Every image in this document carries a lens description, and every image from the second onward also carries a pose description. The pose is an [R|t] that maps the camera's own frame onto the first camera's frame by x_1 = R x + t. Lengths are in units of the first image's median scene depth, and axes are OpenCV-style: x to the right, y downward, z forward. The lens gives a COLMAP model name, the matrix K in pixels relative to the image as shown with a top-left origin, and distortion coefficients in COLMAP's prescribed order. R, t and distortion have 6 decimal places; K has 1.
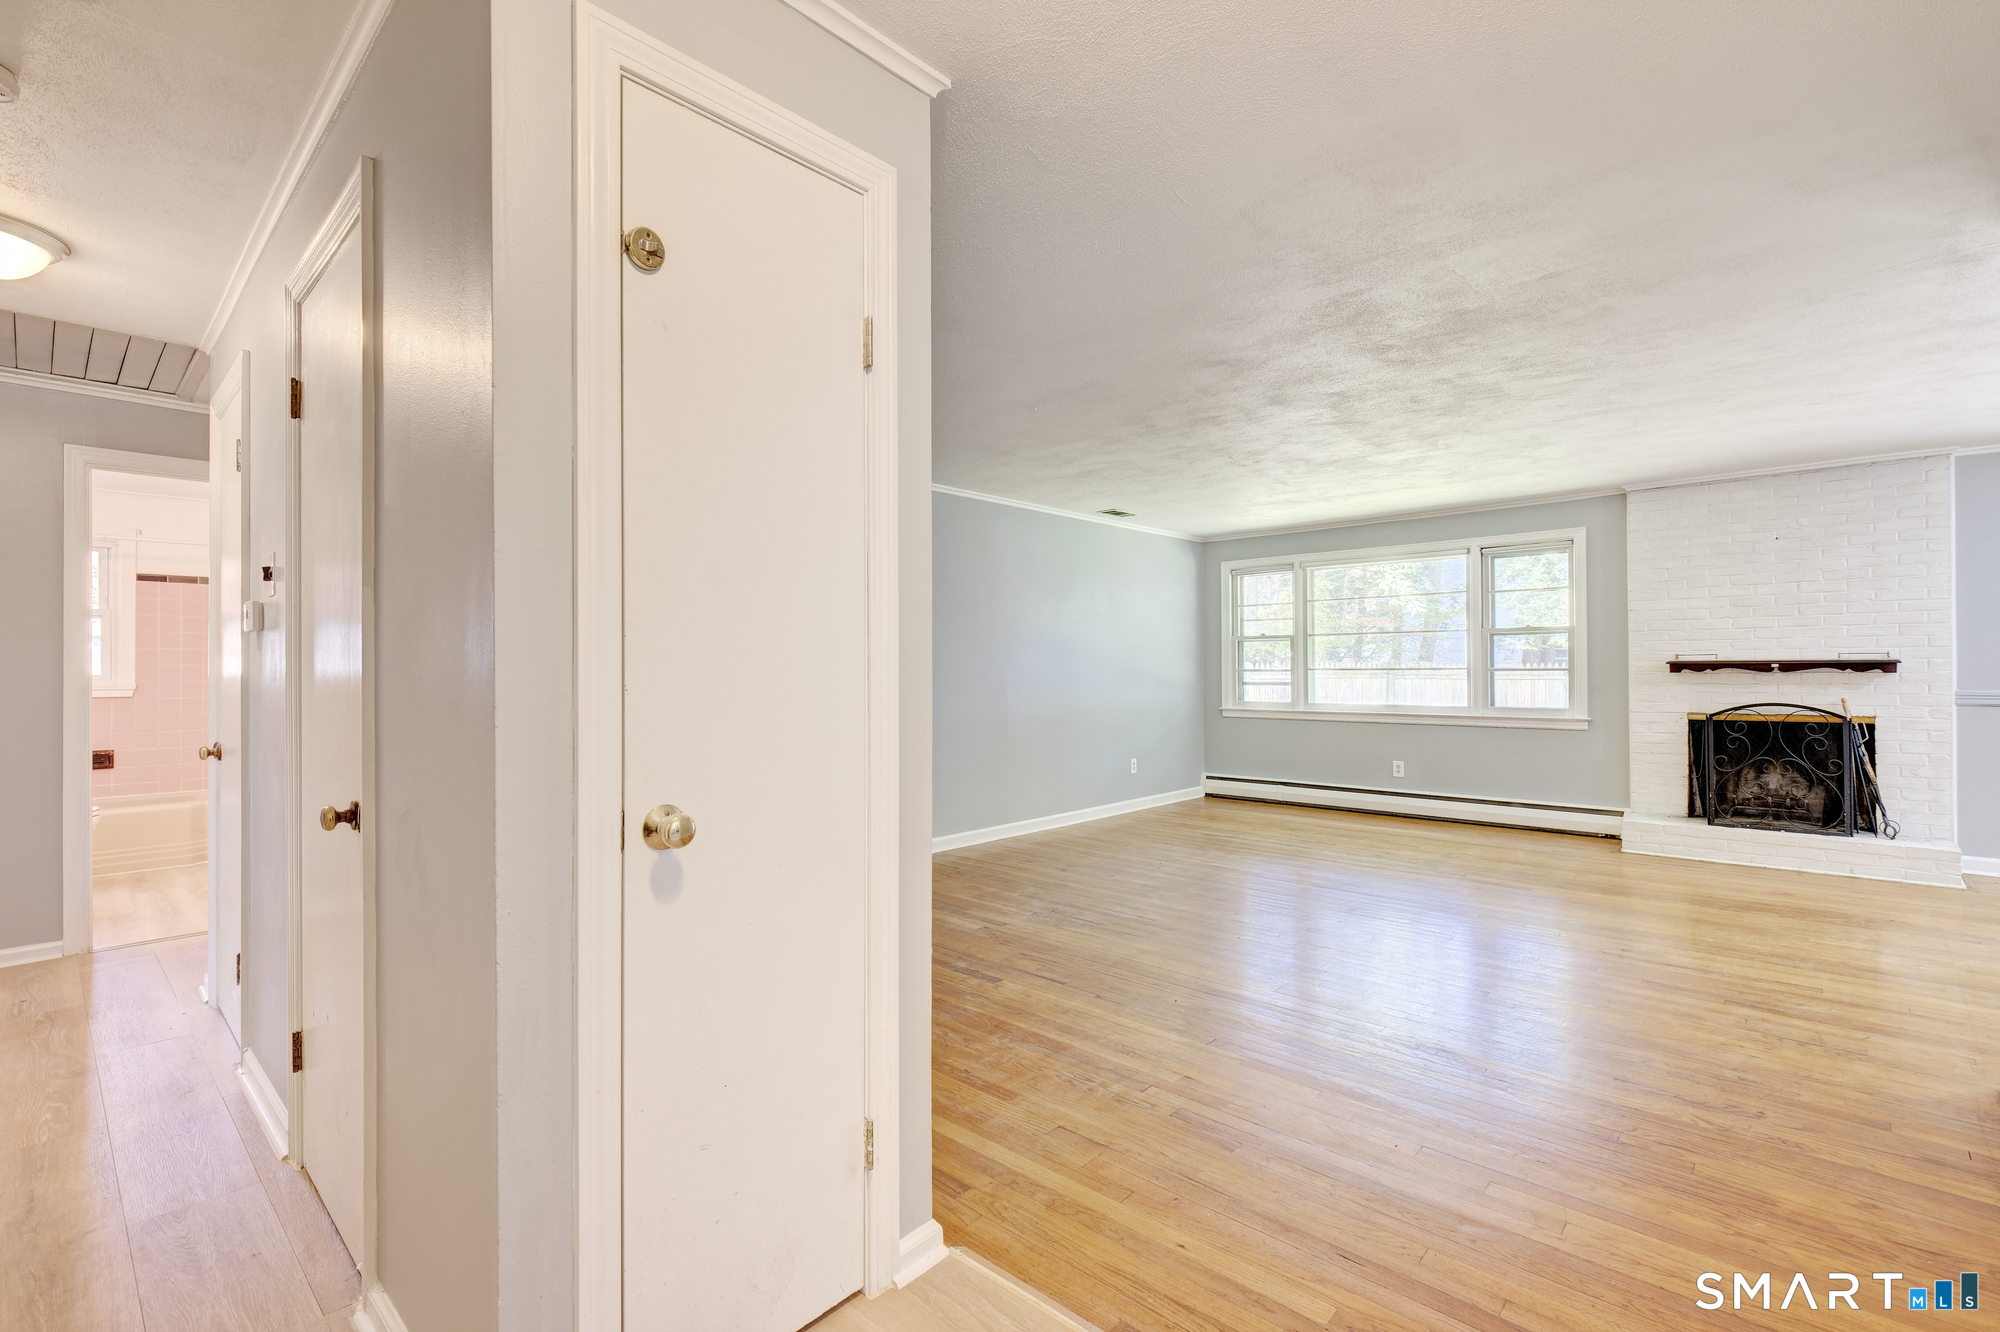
lens RADIAL K [[900.3, 0, 991.8], [0, 900.3, 665.4], [0, 0, 1]] dist [0.010027, -0.007711]
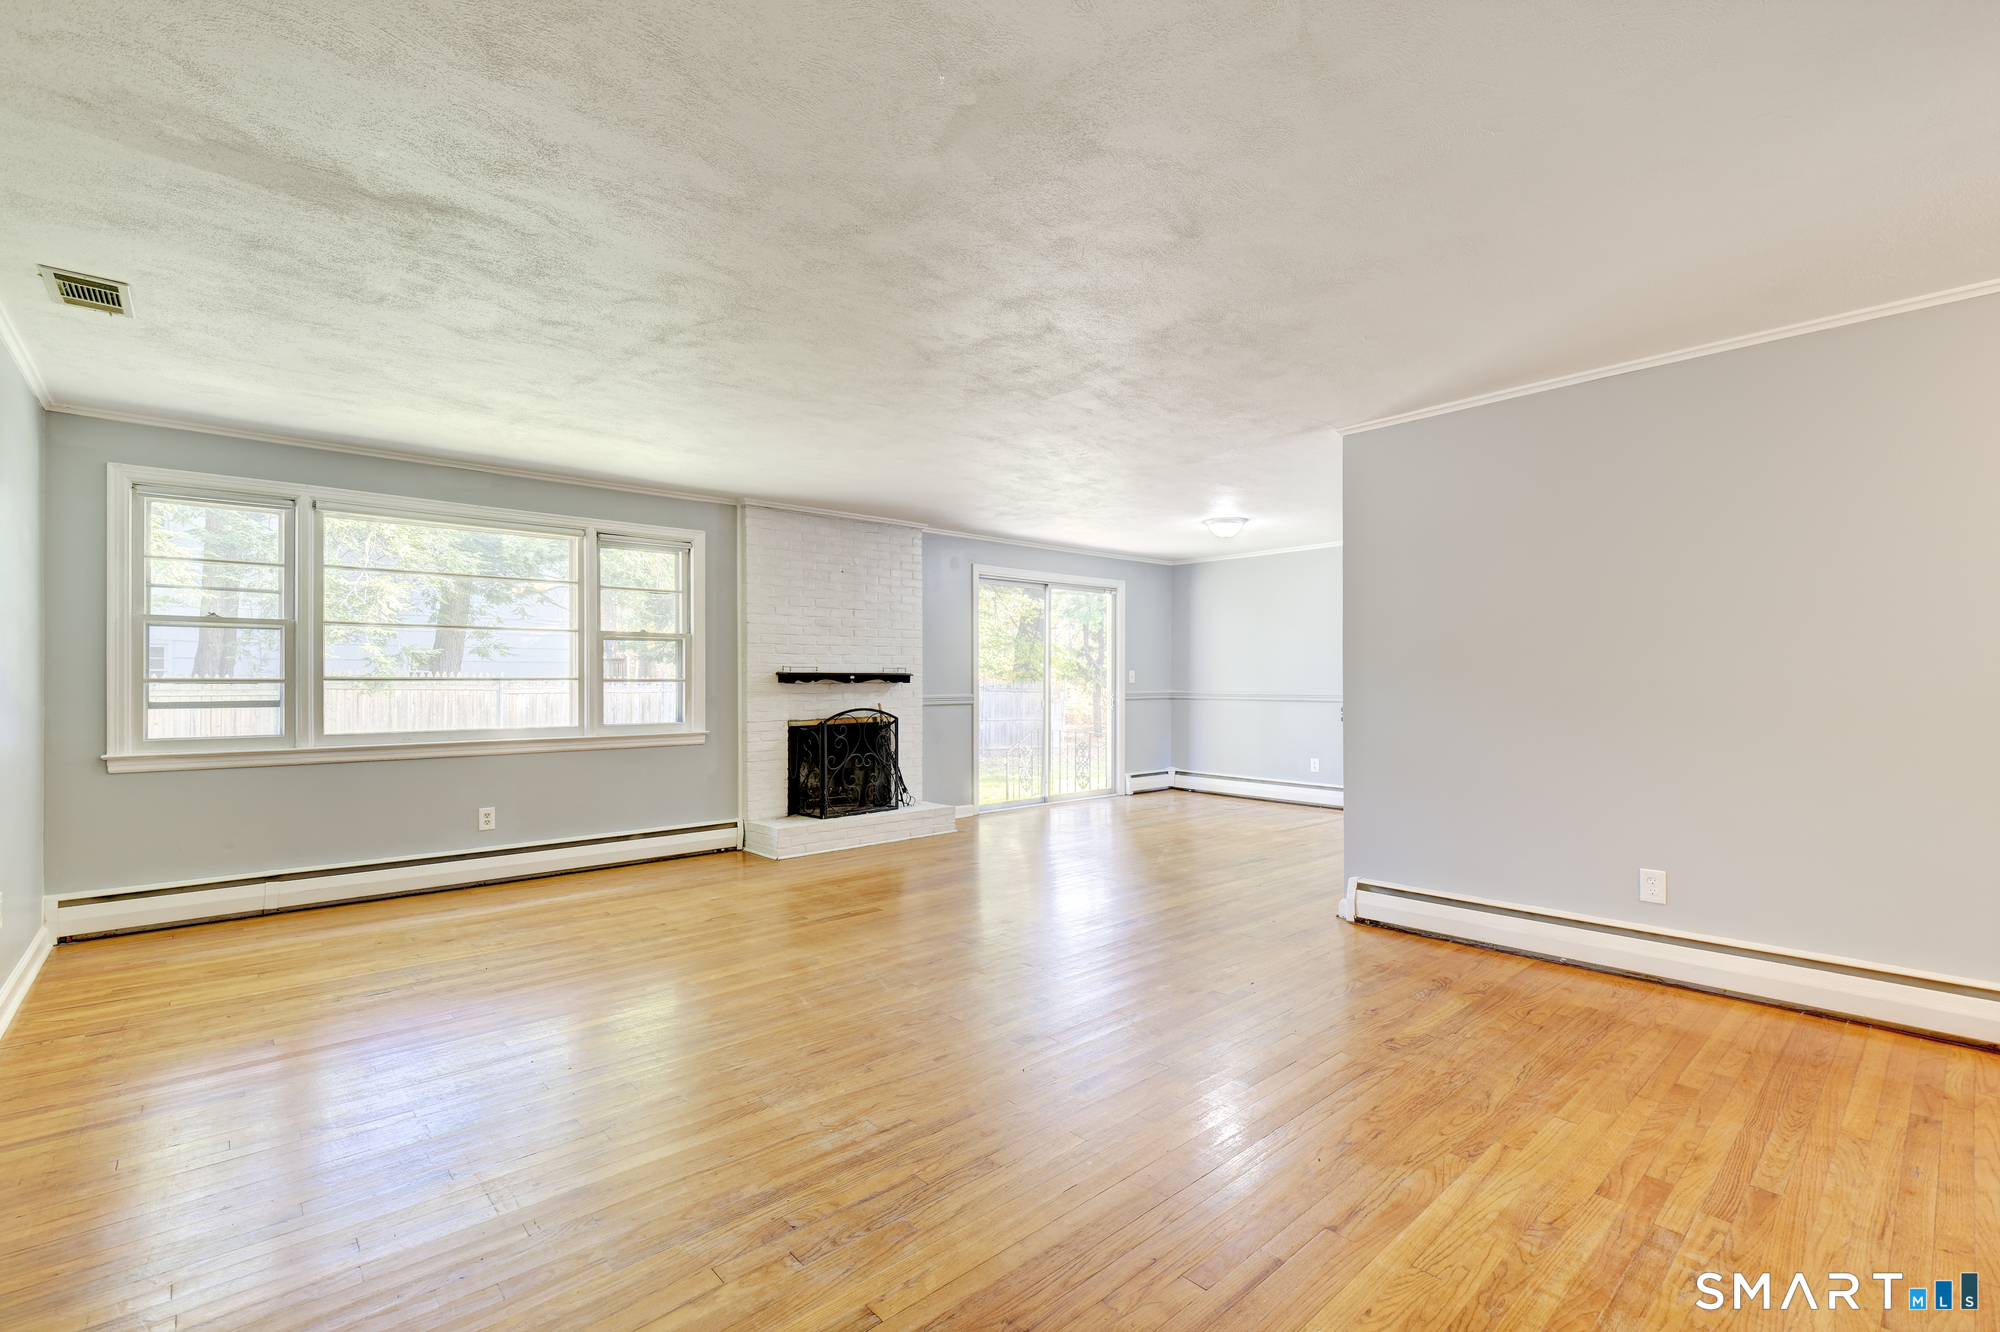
lens RADIAL K [[881.1, 0, 1001.1], [0, 881.1, 674.2], [0, 0, 1]] dist [0.030242, -0.018565]
pose [[0.087505, 0.012258, 0.996089, -0.273232], [-0.003195, 0.999923, -0.012024, 0.009203], [-0.996159, -0.002130, 0.087537, 0.670498]]
